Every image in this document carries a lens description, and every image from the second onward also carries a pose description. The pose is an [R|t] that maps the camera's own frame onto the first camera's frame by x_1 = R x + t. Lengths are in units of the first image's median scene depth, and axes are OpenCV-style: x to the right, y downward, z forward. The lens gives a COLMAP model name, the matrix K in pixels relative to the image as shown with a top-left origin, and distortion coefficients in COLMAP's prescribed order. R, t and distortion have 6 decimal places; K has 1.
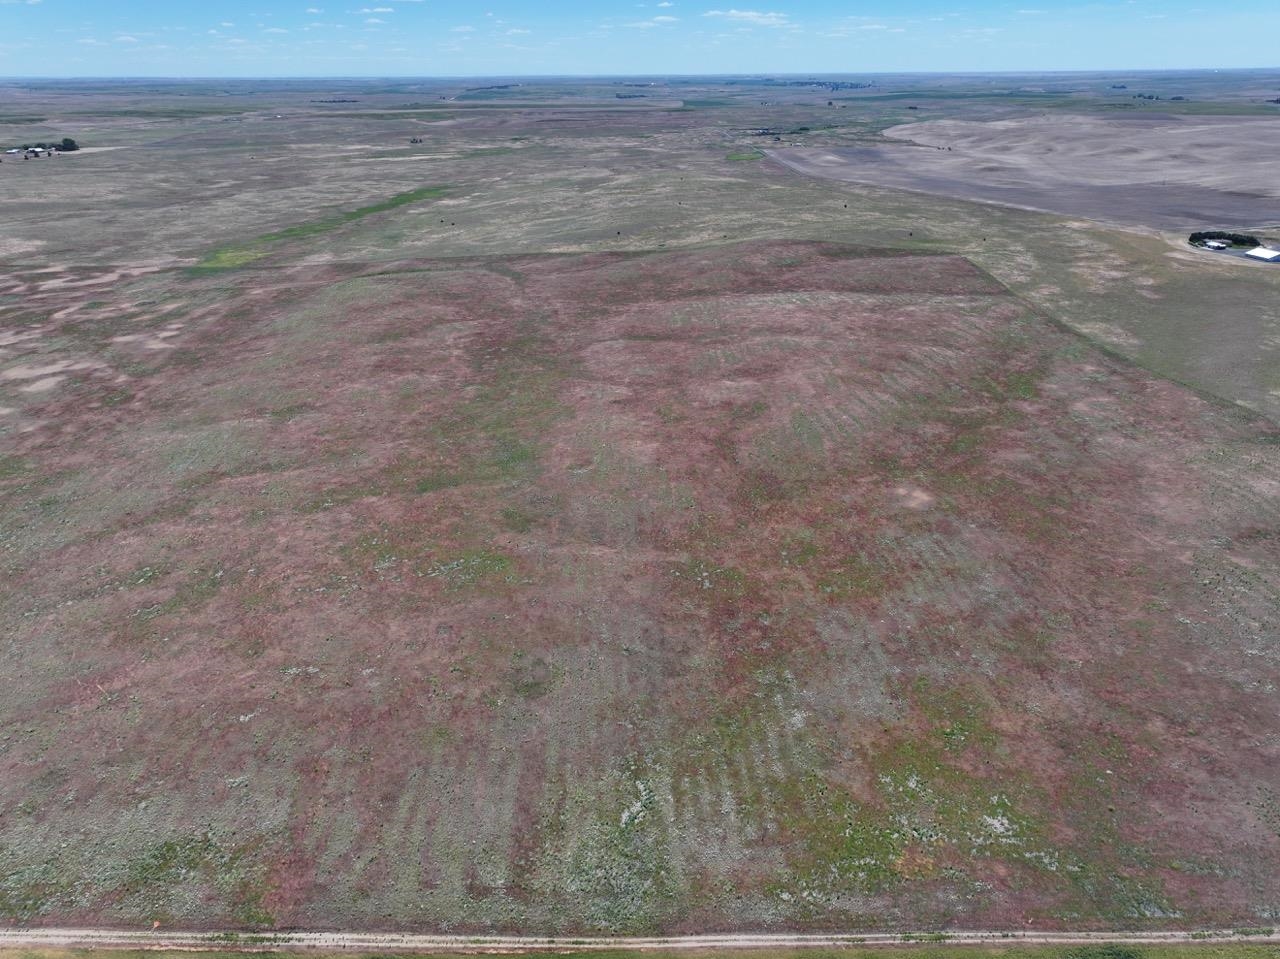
lens RADIAL K [[887.4, 0, 643.4], [0, 887.4, 507.6], [0, 0, 1]] dist [-0.004441, 0.021036]
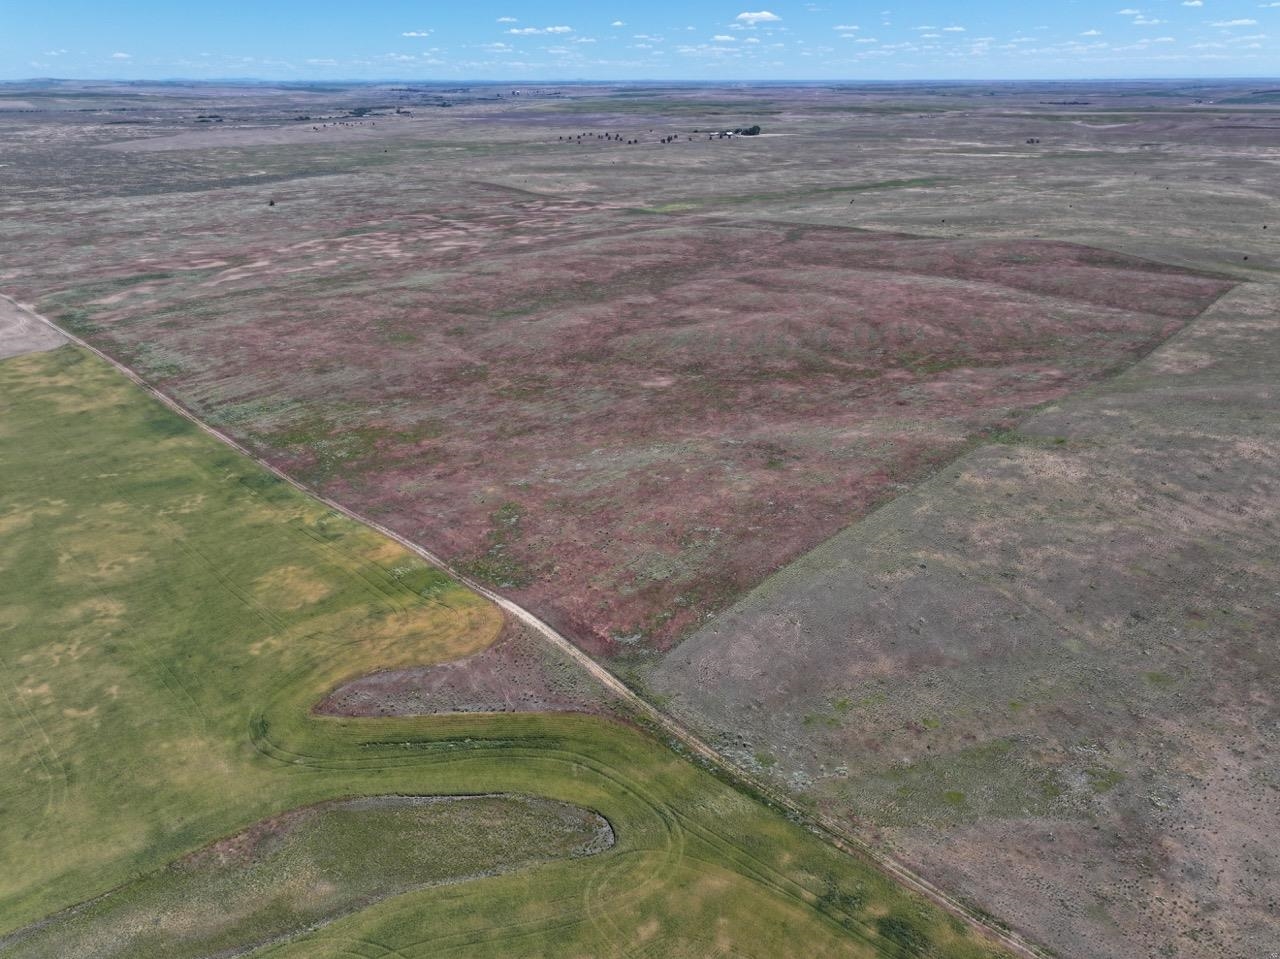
lens RADIAL K [[887.4, 0, 643.4], [0, 887.4, 507.6], [0, 0, 1]] dist [-0.004441, 0.021036]
pose [[0.698974, 0.317890, -0.640610, 0.382575], [-0.319367, 0.940242, 0.118113, 0.004926], [0.639875, 0.122032, 0.758728, -0.006571]]
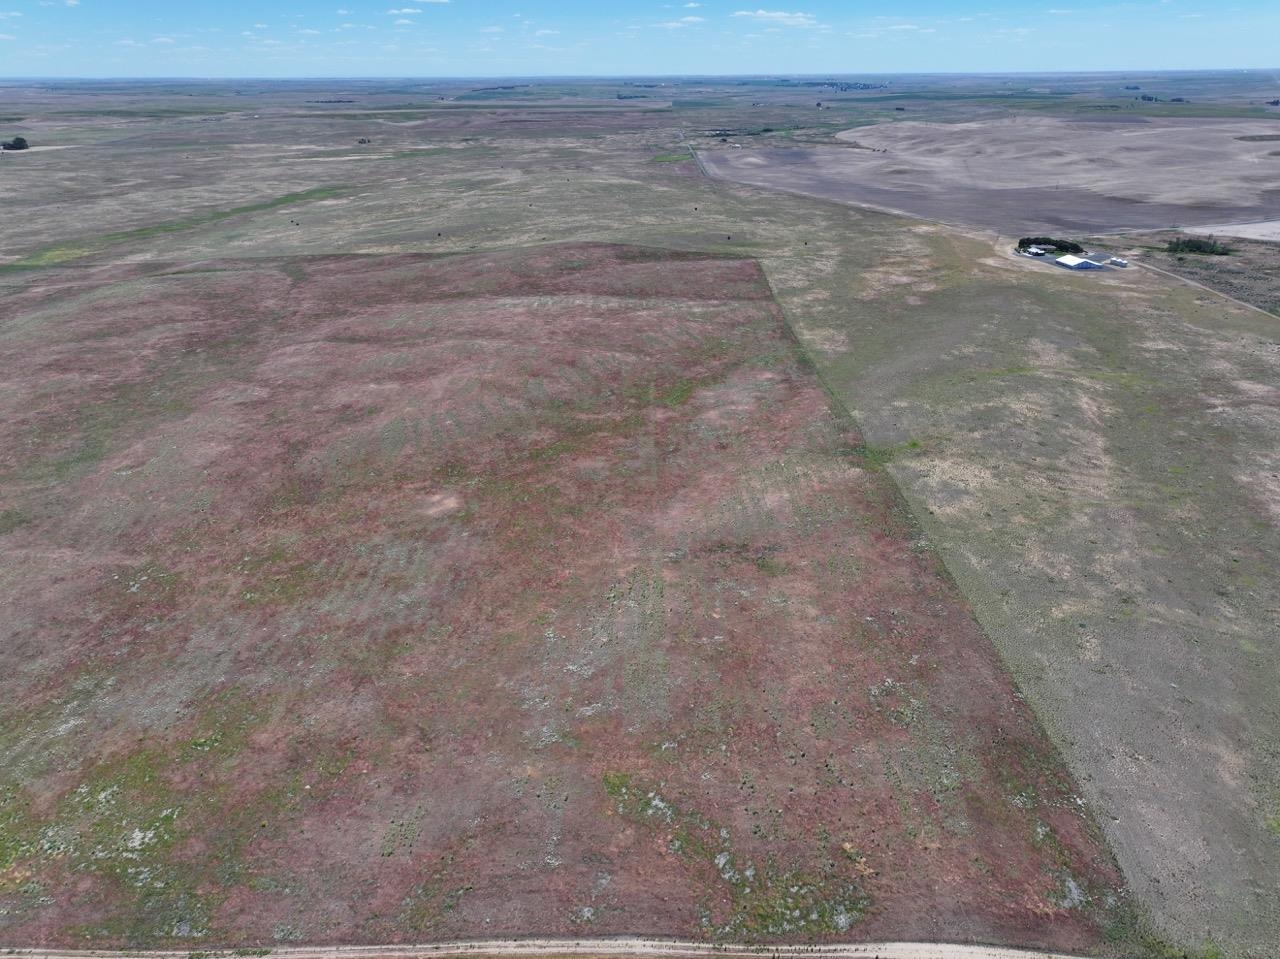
lens RADIAL K [[887.4, 0, 643.4], [0, 887.4, 507.6], [0, 0, 1]] dist [-0.004441, 0.021036]
pose [[0.999360, 0.015985, -0.031996, 0.176536], [-0.015998, 0.999872, -0.000140, -0.003588], [0.031989, 0.000652, 0.999488, 0.004906]]
